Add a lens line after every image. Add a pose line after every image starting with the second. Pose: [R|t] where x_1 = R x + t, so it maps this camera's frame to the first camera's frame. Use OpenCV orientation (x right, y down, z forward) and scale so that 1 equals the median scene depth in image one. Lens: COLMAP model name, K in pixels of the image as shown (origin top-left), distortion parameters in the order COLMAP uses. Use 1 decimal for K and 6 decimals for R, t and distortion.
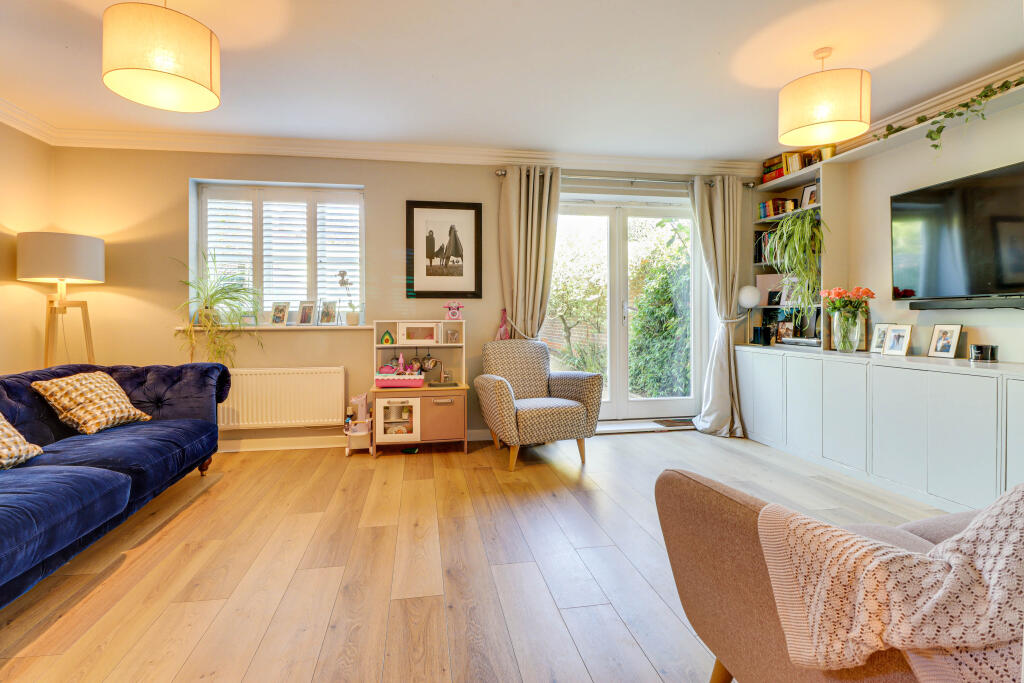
lens RADIAL K [[485.1, 0, 508.0], [0, 485.1, 321.9], [0, 0, 1]] dist [0.000628, -0.000051]
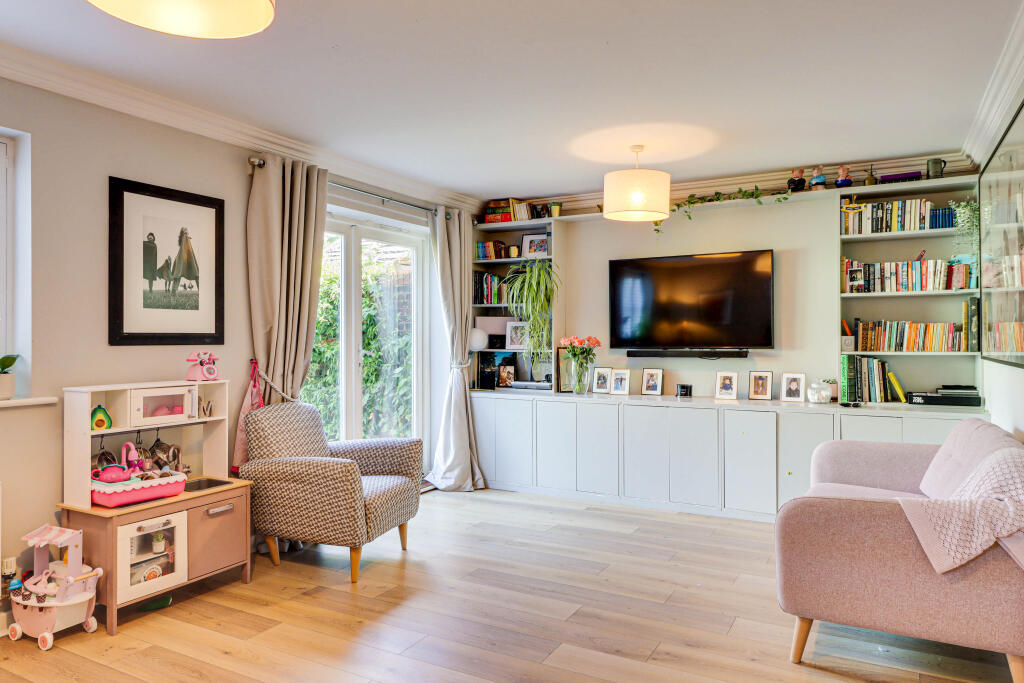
lens RADIAL K [[666.8, 0, 512.0], [0, 666.8, 341.5], [0, 0, 1]] dist [0.000828, -0.000656]
pose [[0.631698, -0.001441, 0.775214, -0.517537], [0.008021, 0.999957, -0.004678, -0.045983], [-0.775173, 0.009173, 0.631682, 0.129381]]
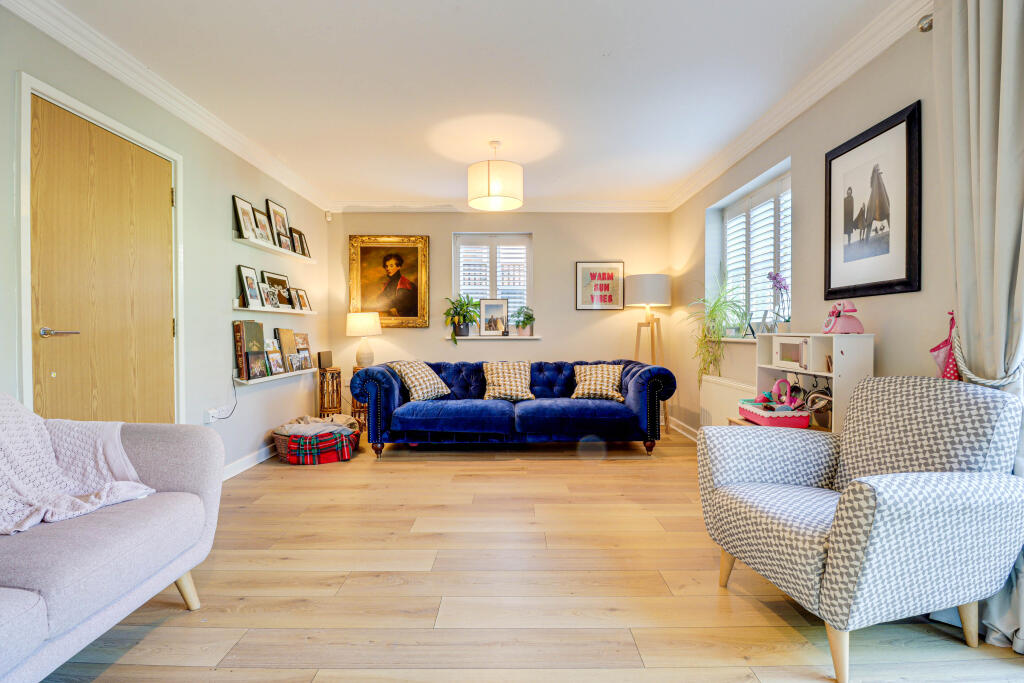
lens RADIAL K [[477.7, 0, 512.0], [0, 477.7, 341.5], [0, 0, 1]] dist [0.000937, 0.000102]
pose [[-0.178648, 0.025904, -0.983572, 0.514618], [-0.006037, 0.999606, 0.027423, -0.007856], [0.983895, 0.010837, -0.178421, 0.689696]]
